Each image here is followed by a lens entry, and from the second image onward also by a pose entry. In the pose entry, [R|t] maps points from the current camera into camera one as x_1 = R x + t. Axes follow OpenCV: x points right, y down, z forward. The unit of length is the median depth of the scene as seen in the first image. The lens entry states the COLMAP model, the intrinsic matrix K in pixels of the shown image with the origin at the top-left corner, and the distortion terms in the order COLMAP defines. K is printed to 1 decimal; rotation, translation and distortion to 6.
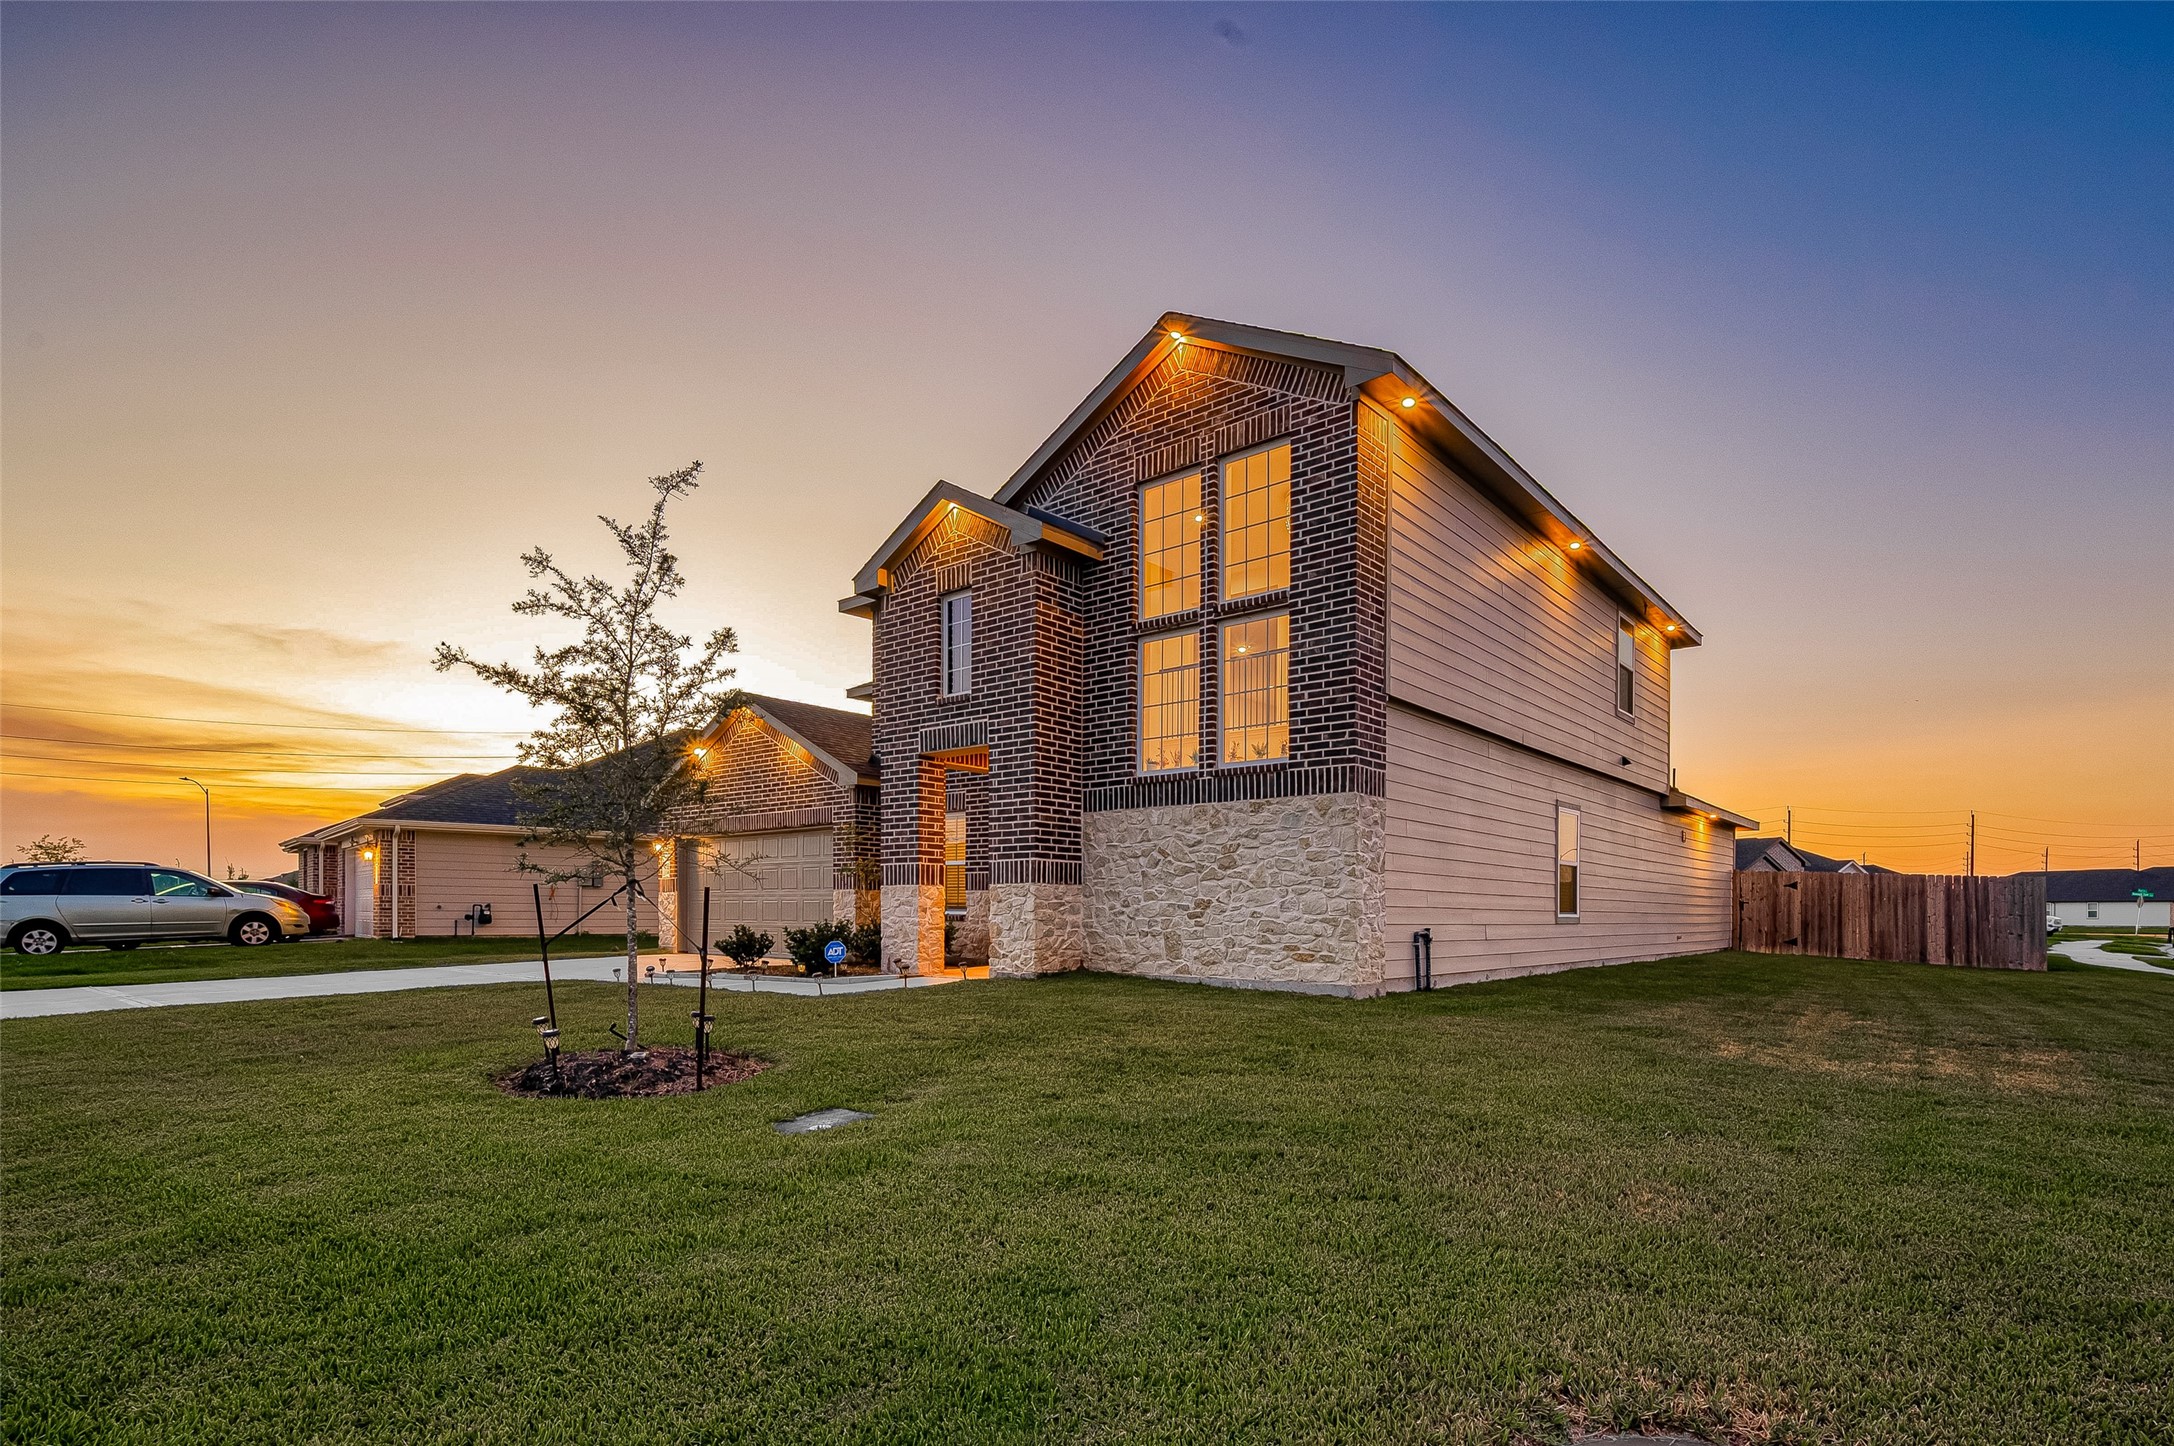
lens RADIAL K [[1103.1, 0, 1148.3], [0, 1103.1, 934.2], [0, 0, 1]] dist [-0.000904, 0.000038]
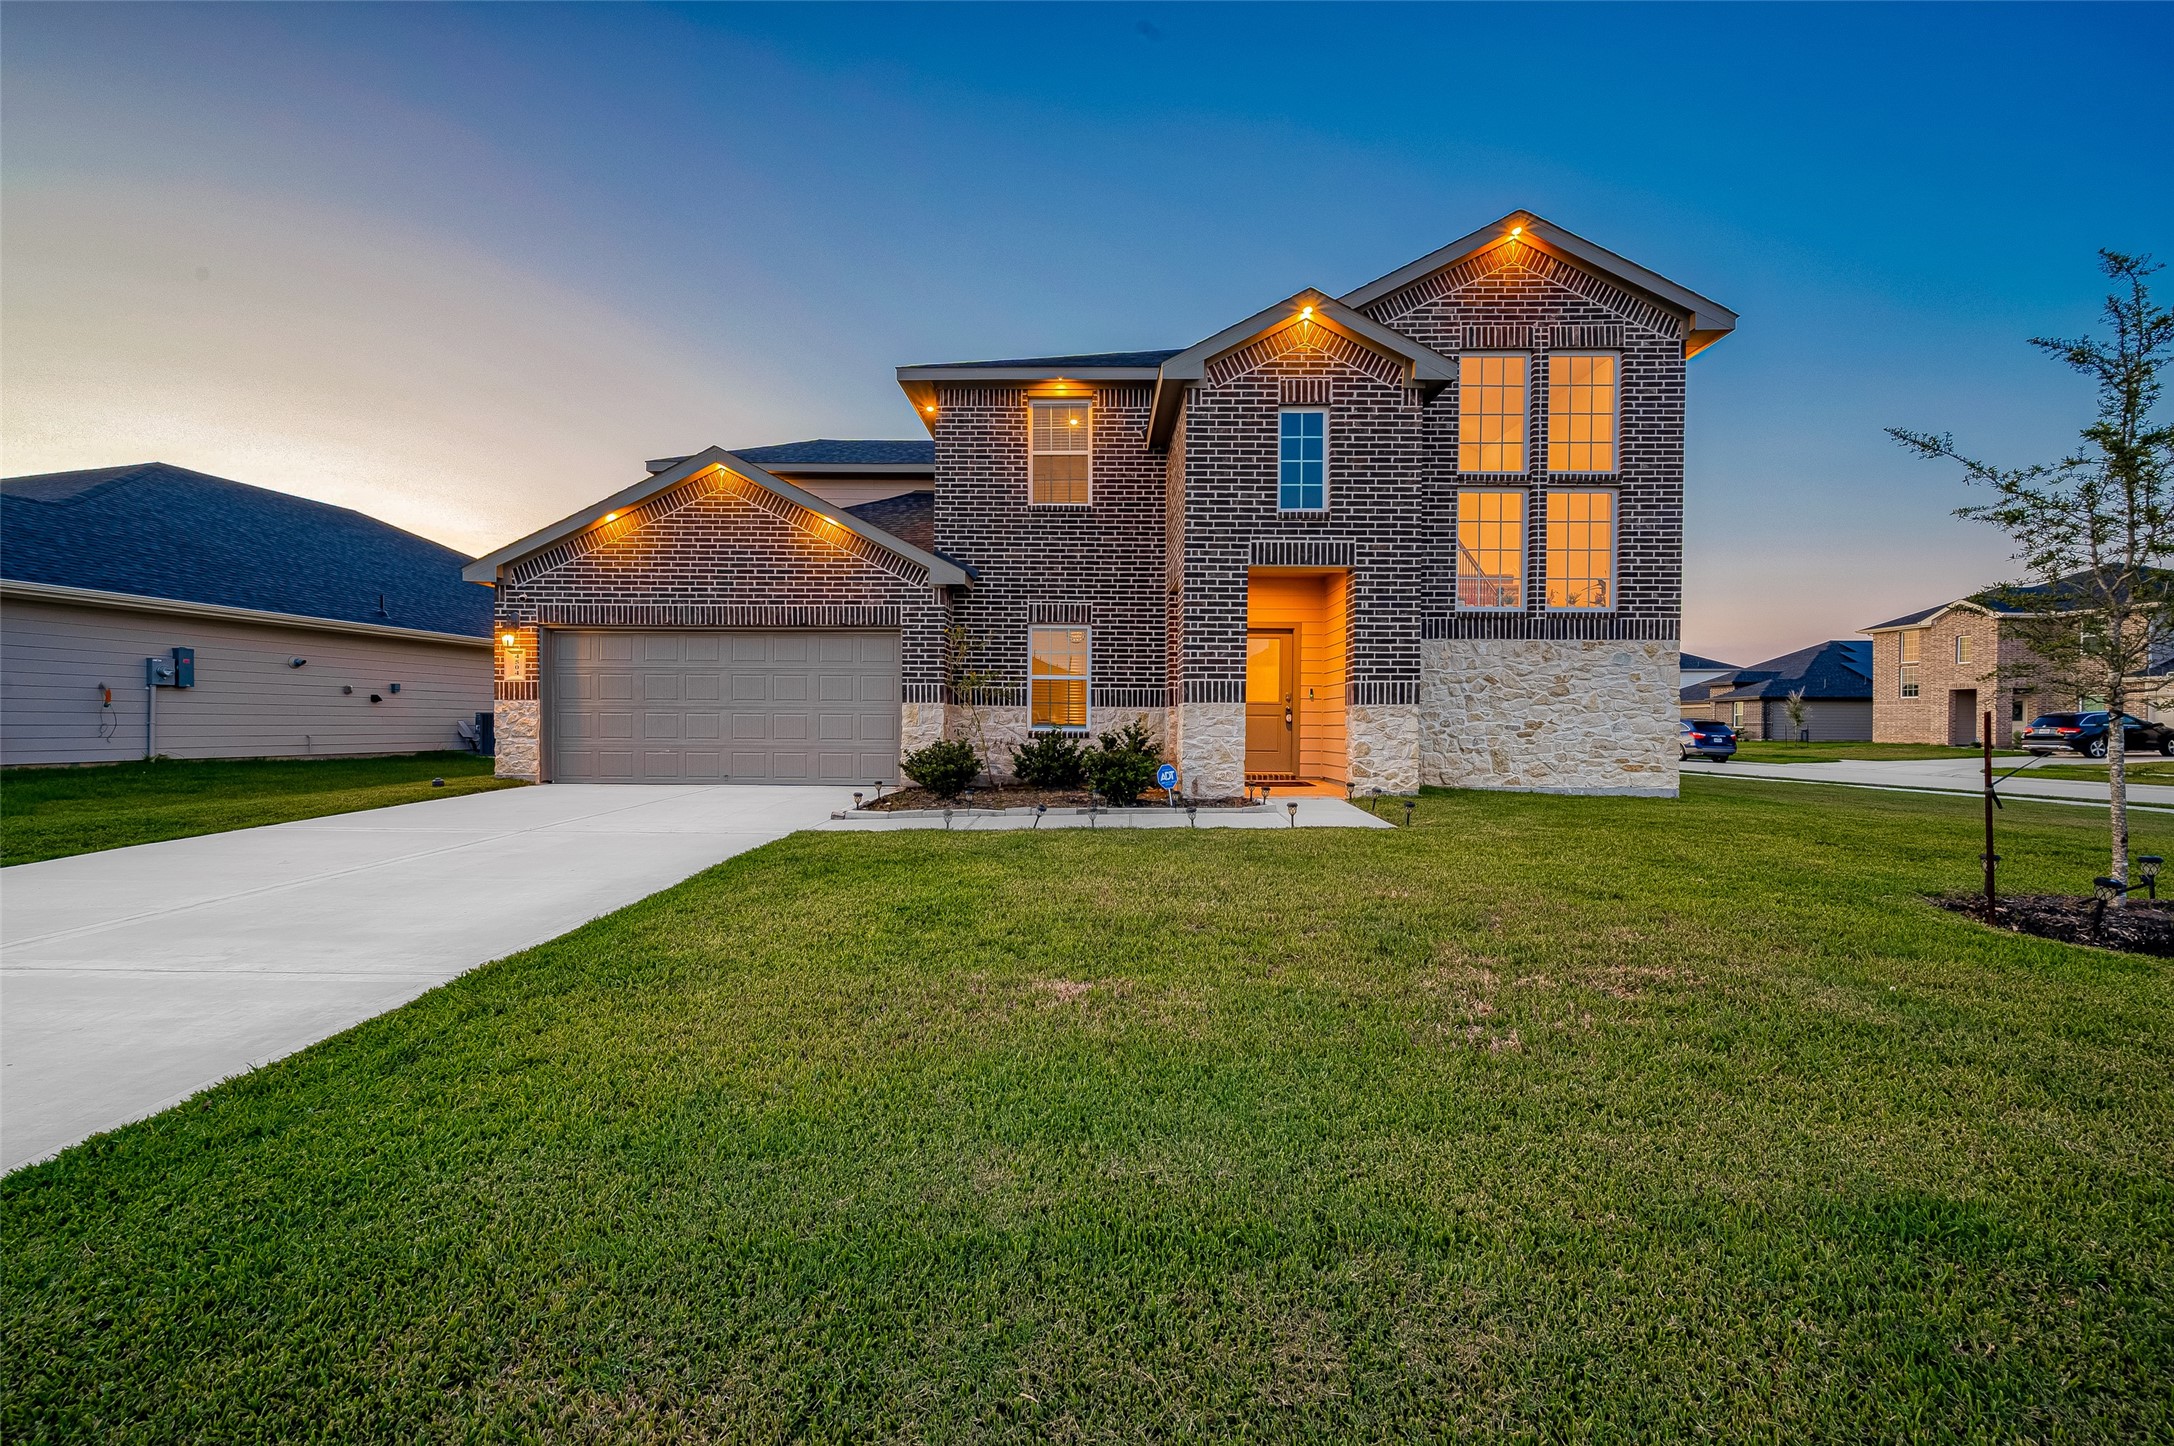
lens RADIAL K [[857.8, 0, 1093.7], [0, 857.8, 741.5], [0, 0, 1]] dist [-0.003344, 0.000220]
pose [[0.778852, -0.013019, 0.627073, -0.895054], [0.009246, 0.999914, 0.009276, -0.022575], [-0.627140, -0.001426, 0.778905, 0.583042]]
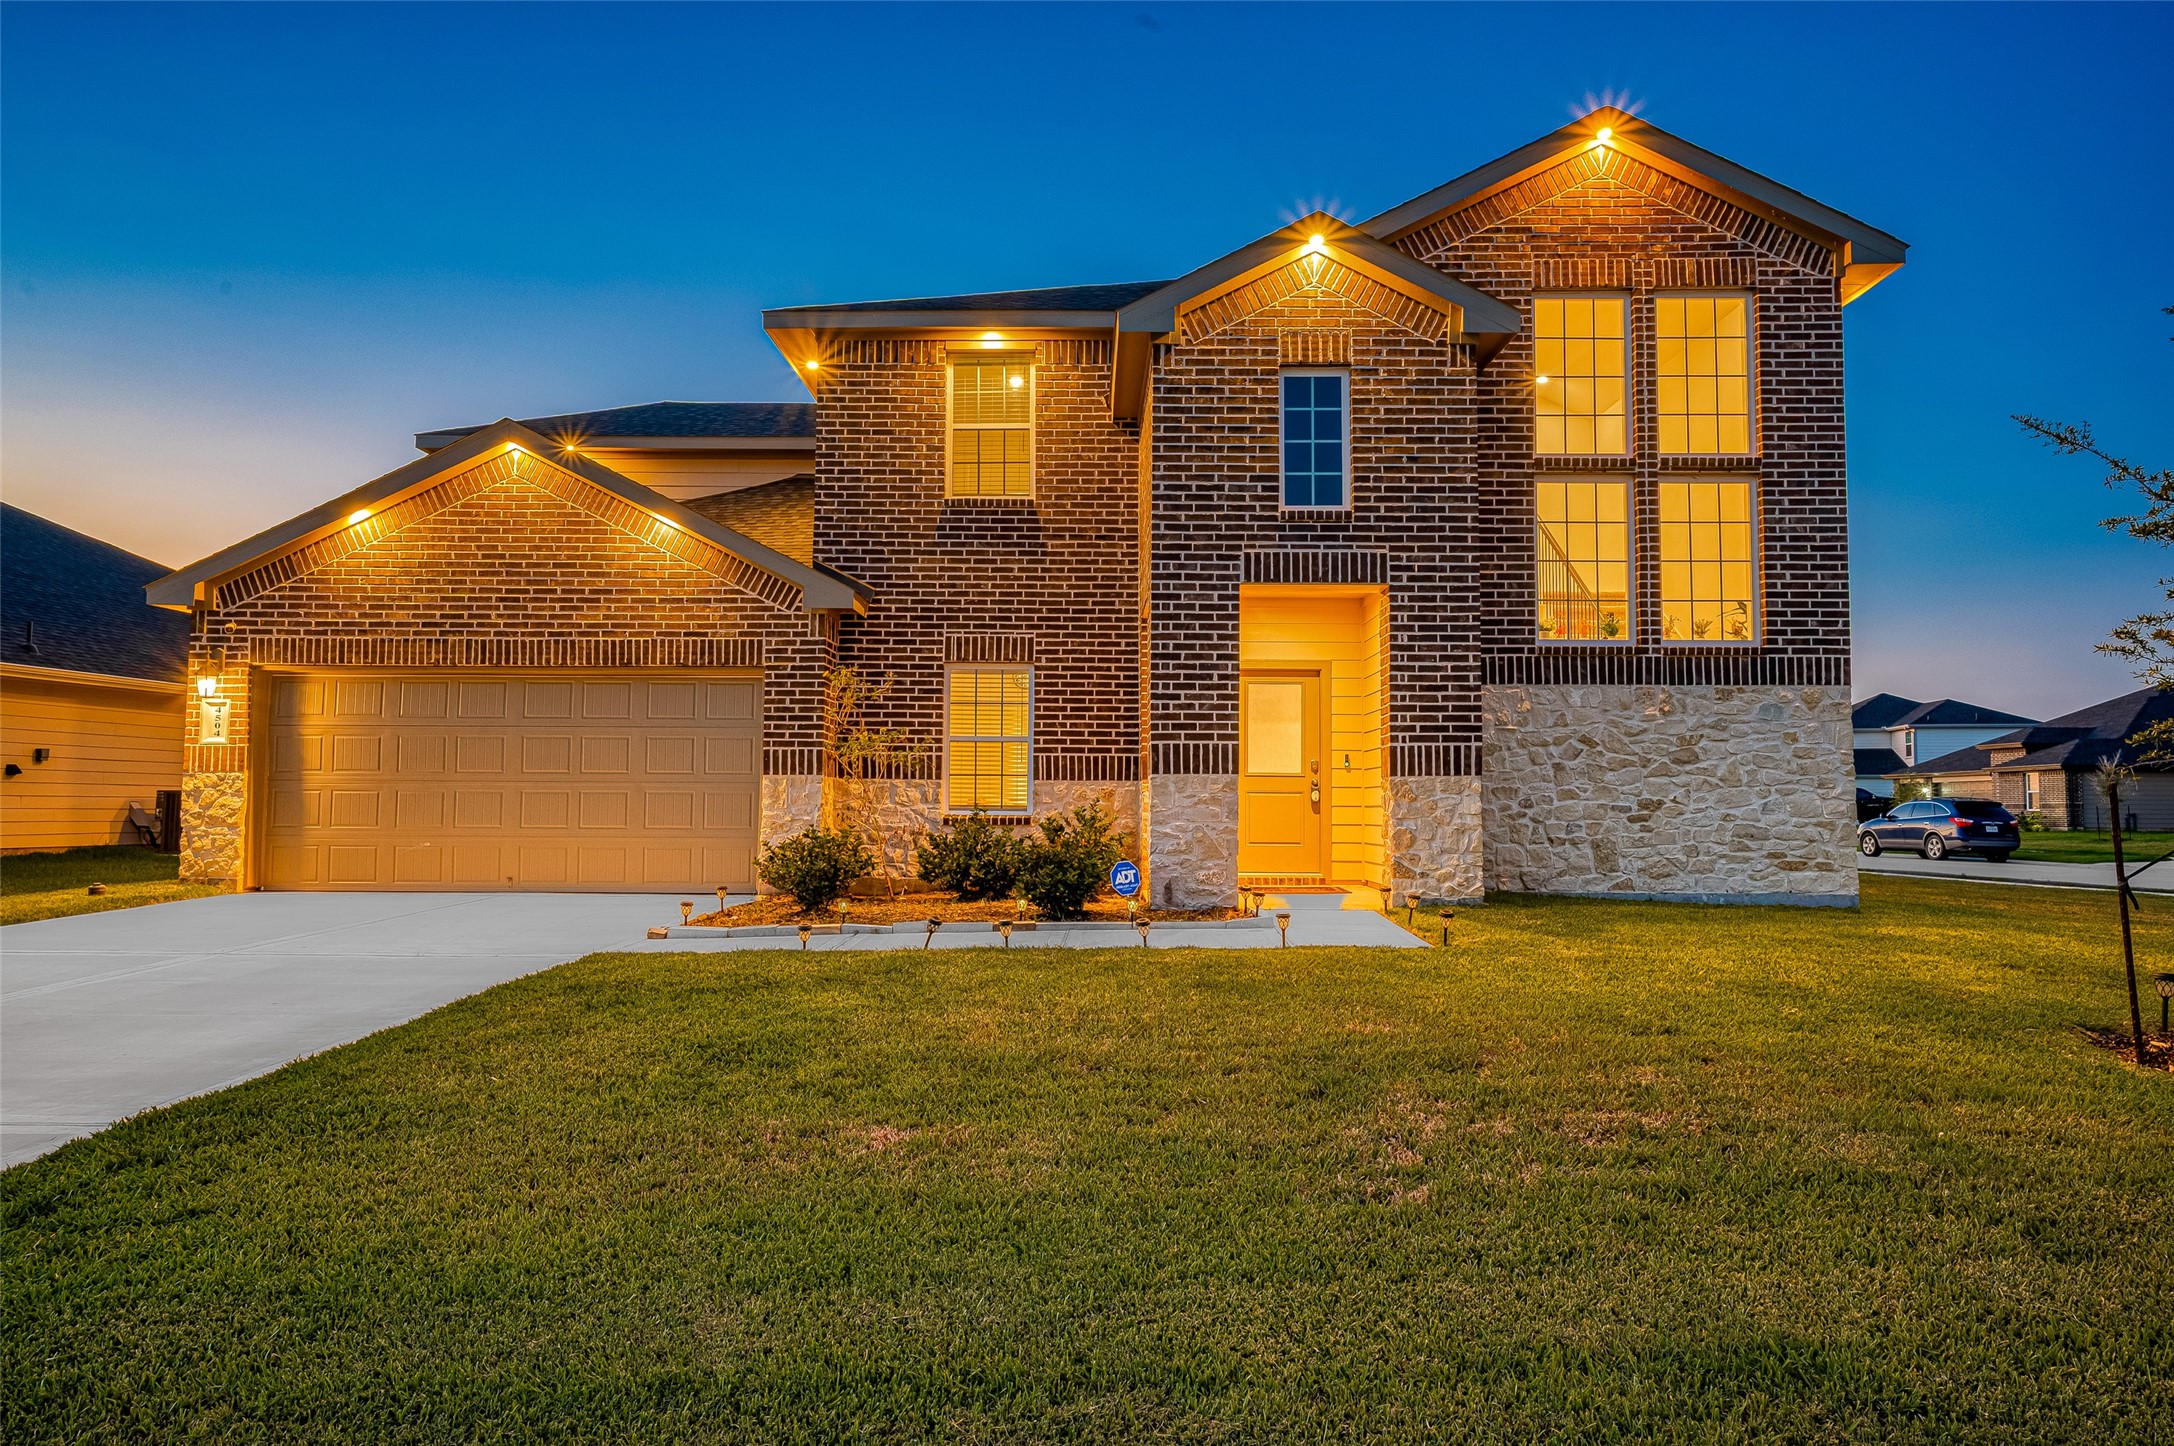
lens RADIAL K [[1291.0, 0, 1095.6], [0, 1291.0, 742.1], [0, 0, 1]] dist [-0.007145, 0.003662]
pose [[0.776526, 0.030538, 0.629344, -0.896718], [0.010837, 0.998030, -0.061798, -0.019071], [-0.629991, 0.054808, 0.774666, 0.506912]]
